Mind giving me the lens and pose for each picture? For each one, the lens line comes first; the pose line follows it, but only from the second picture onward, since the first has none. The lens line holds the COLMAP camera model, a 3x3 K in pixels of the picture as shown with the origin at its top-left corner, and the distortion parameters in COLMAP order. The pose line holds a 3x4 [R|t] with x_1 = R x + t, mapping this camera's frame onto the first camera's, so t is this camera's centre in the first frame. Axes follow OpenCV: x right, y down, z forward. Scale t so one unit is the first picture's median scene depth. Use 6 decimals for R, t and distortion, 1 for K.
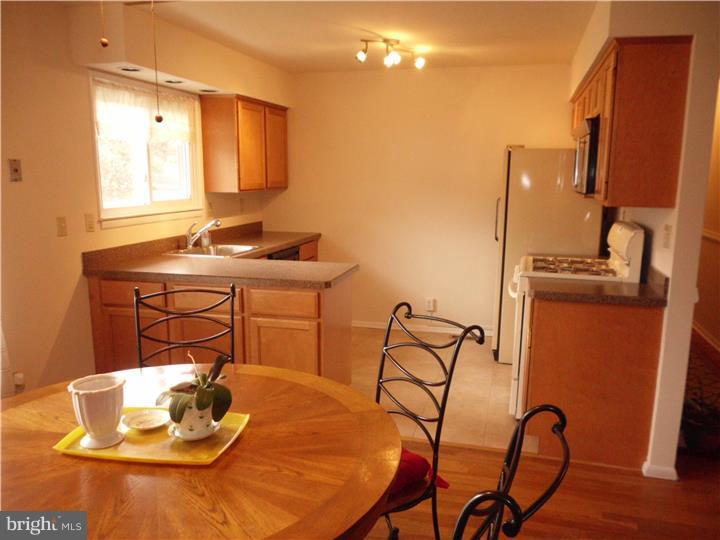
lens RADIAL K [[558.8, 0, 360.0], [0, 558.8, 270.0], [0, 0, 1]] dist [0.005645, 0.001413]
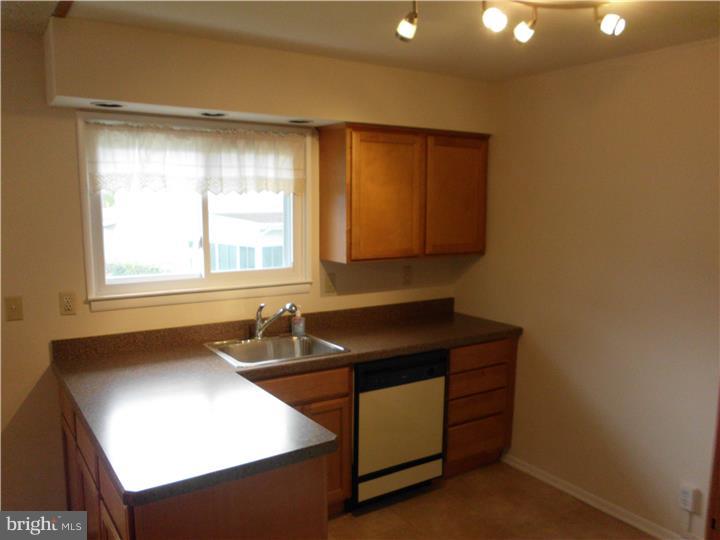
lens RADIAL K [[594.2, 0, 360.0], [0, 594.2, 270.0], [0, 0, 1]] dist [-0.004907, -0.000698]
pose [[0.765773, 0.066695, -0.639643, 0.268049], [-0.110730, 0.993428, -0.028982, -0.114069], [0.633506, 0.093021, 0.768125, 0.463165]]
